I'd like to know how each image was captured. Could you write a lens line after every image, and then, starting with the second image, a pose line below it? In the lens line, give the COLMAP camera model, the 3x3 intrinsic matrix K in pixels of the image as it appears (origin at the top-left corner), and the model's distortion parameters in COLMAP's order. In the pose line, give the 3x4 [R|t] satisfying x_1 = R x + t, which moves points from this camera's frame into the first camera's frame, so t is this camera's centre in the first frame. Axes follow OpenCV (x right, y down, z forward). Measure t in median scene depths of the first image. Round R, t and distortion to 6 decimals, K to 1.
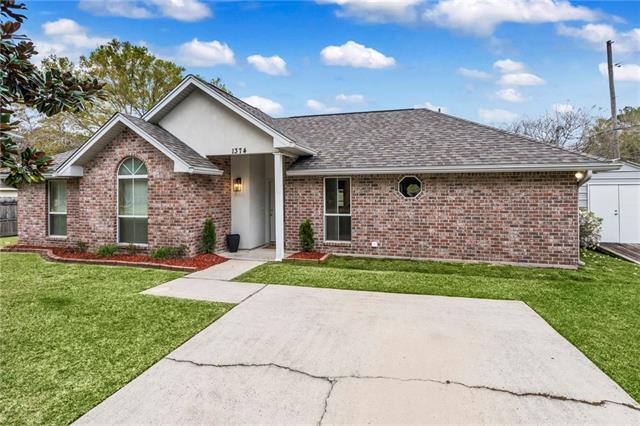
lens RADIAL K [[292.3, 0, 367.2], [0, 292.3, 213.5], [0, 0, 1]] dist [-0.007232, 0.001698]
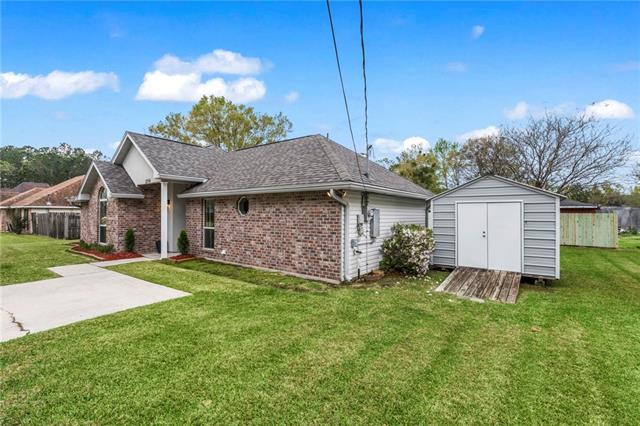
lens RADIAL K [[292.3, 0, 356.3], [0, 292.3, 232.7], [0, 0, 1]] dist [-0.007232, 0.001698]
pose [[0.931696, 0.029367, -0.362049, 1.037995], [-0.030563, 0.999530, 0.002426, 0.002493], [0.361950, 0.008805, 0.932156, 0.041526]]
